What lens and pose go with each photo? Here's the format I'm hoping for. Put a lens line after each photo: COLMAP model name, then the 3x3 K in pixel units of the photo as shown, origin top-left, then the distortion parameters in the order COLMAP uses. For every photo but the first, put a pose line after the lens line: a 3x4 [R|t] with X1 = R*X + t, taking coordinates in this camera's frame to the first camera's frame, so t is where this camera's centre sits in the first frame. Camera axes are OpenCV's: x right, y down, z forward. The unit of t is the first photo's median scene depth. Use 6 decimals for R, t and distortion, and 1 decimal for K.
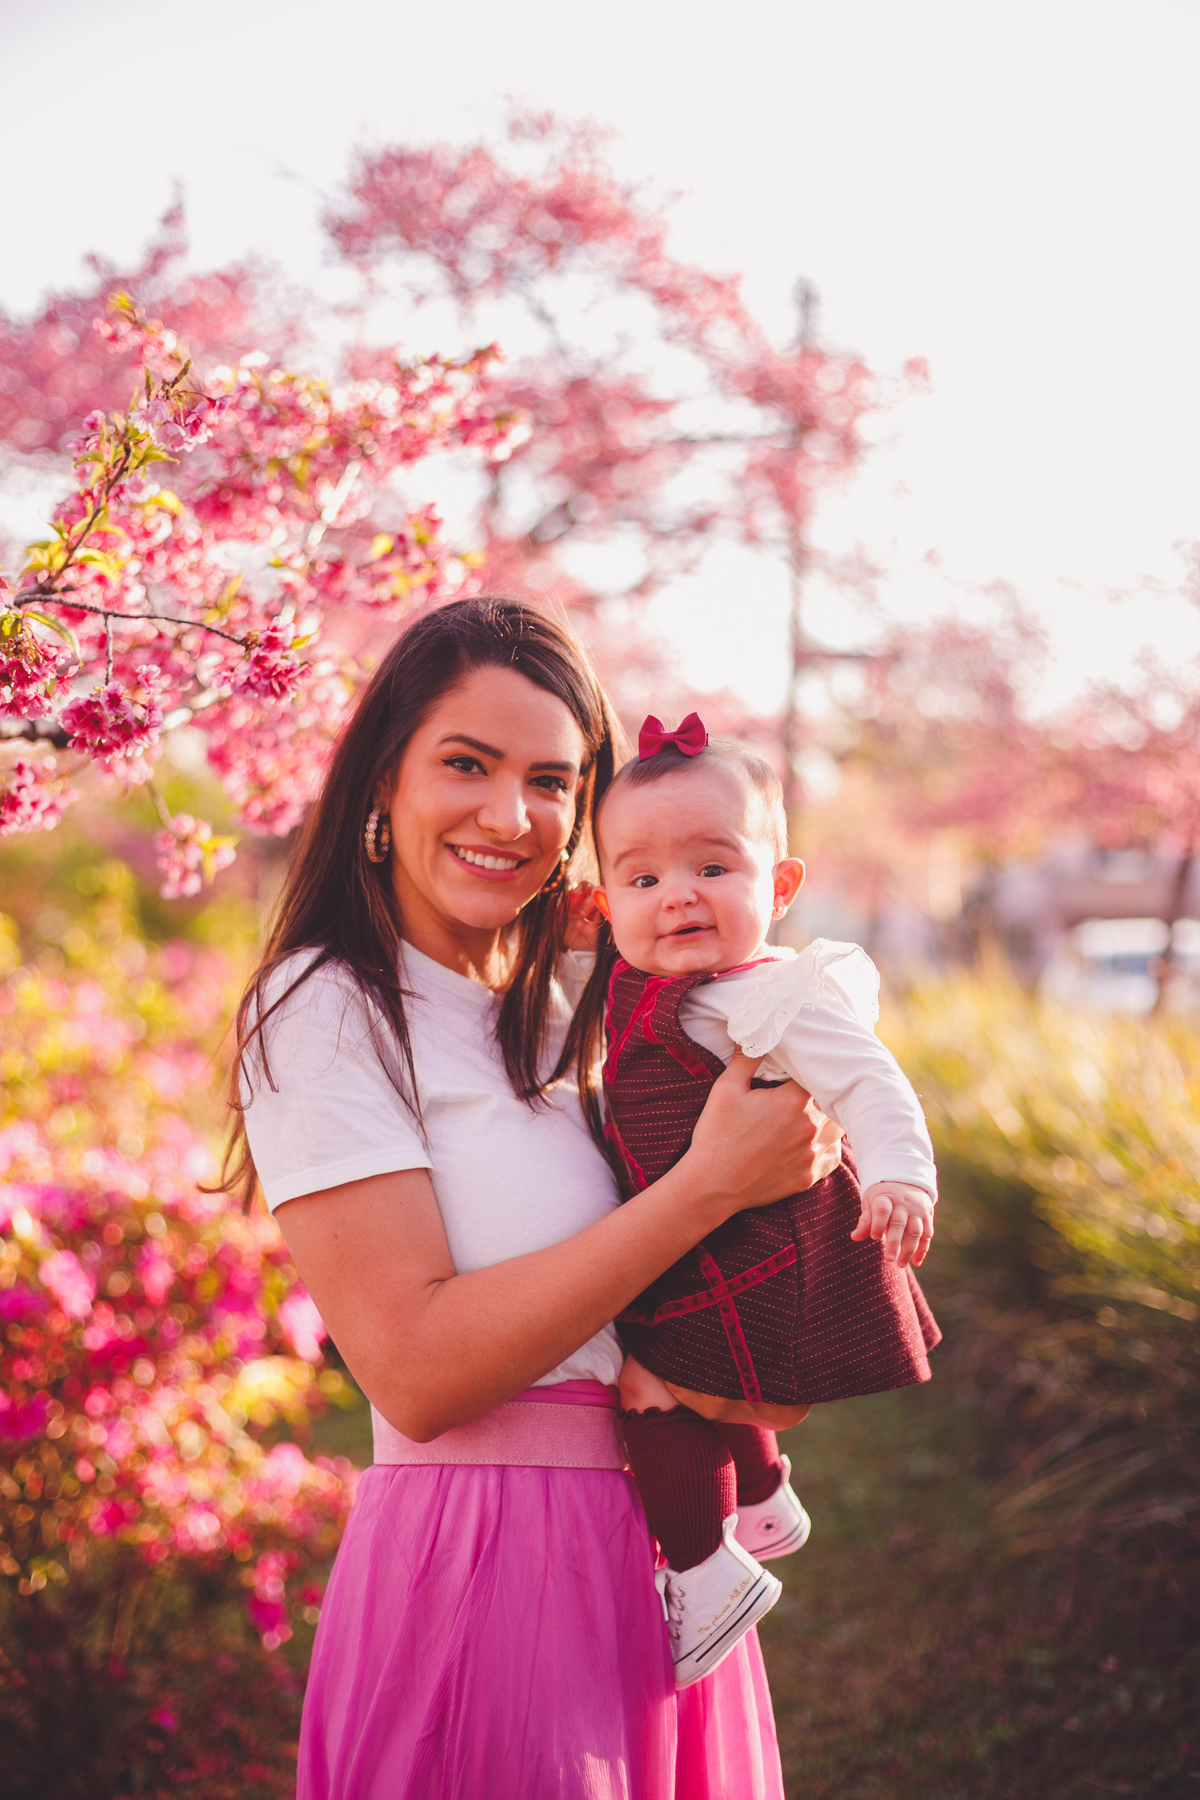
lens RADIAL K [[2683.3, 0, 600.0], [0, 2683.3, 900.0], [0, 0, 1]] dist [-0.147094, 0.018448]
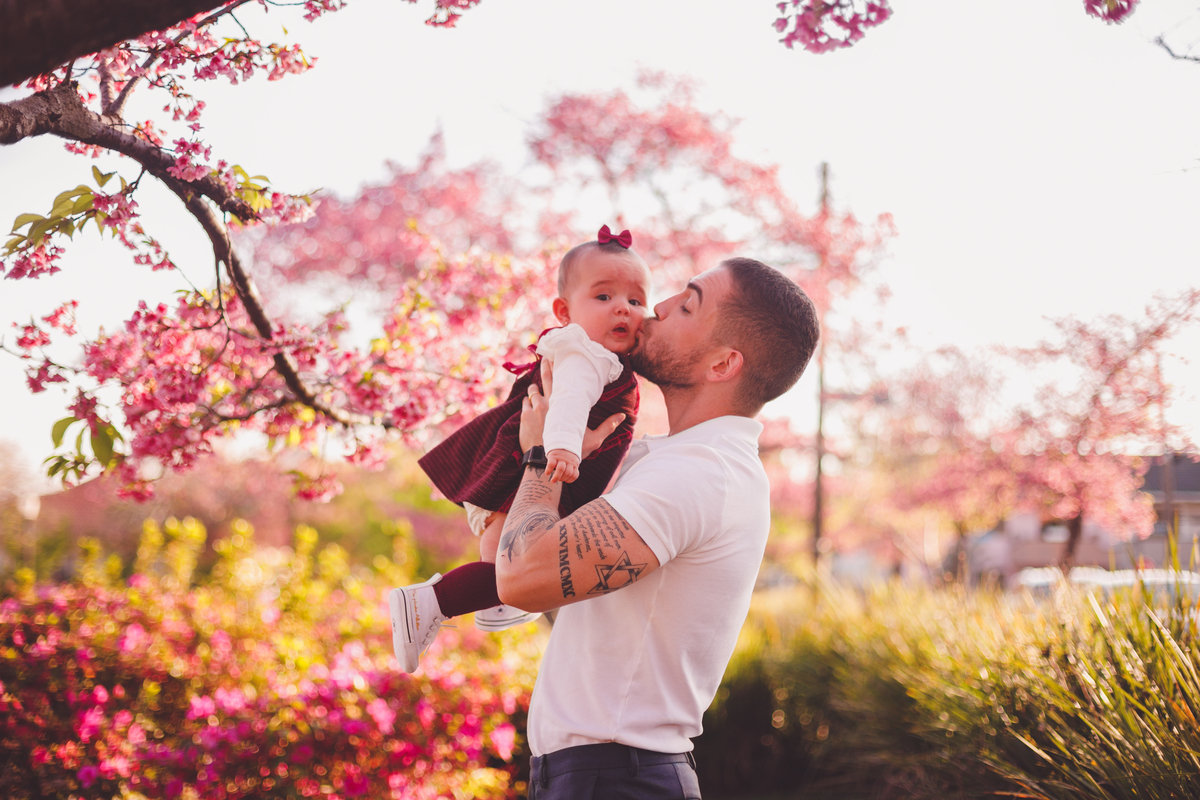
lens RADIAL K [[1788.9, 0, 600.0], [0, 1788.9, 400.0], [0, 0, 1]] dist [-0.147094, 0.018448]
pose [[0.997711, -0.009482, -0.066954, 0.016371], [0.003313, 0.995785, -0.091657, 0.011728], [0.067541, 0.091226, 0.993537, -0.101554]]
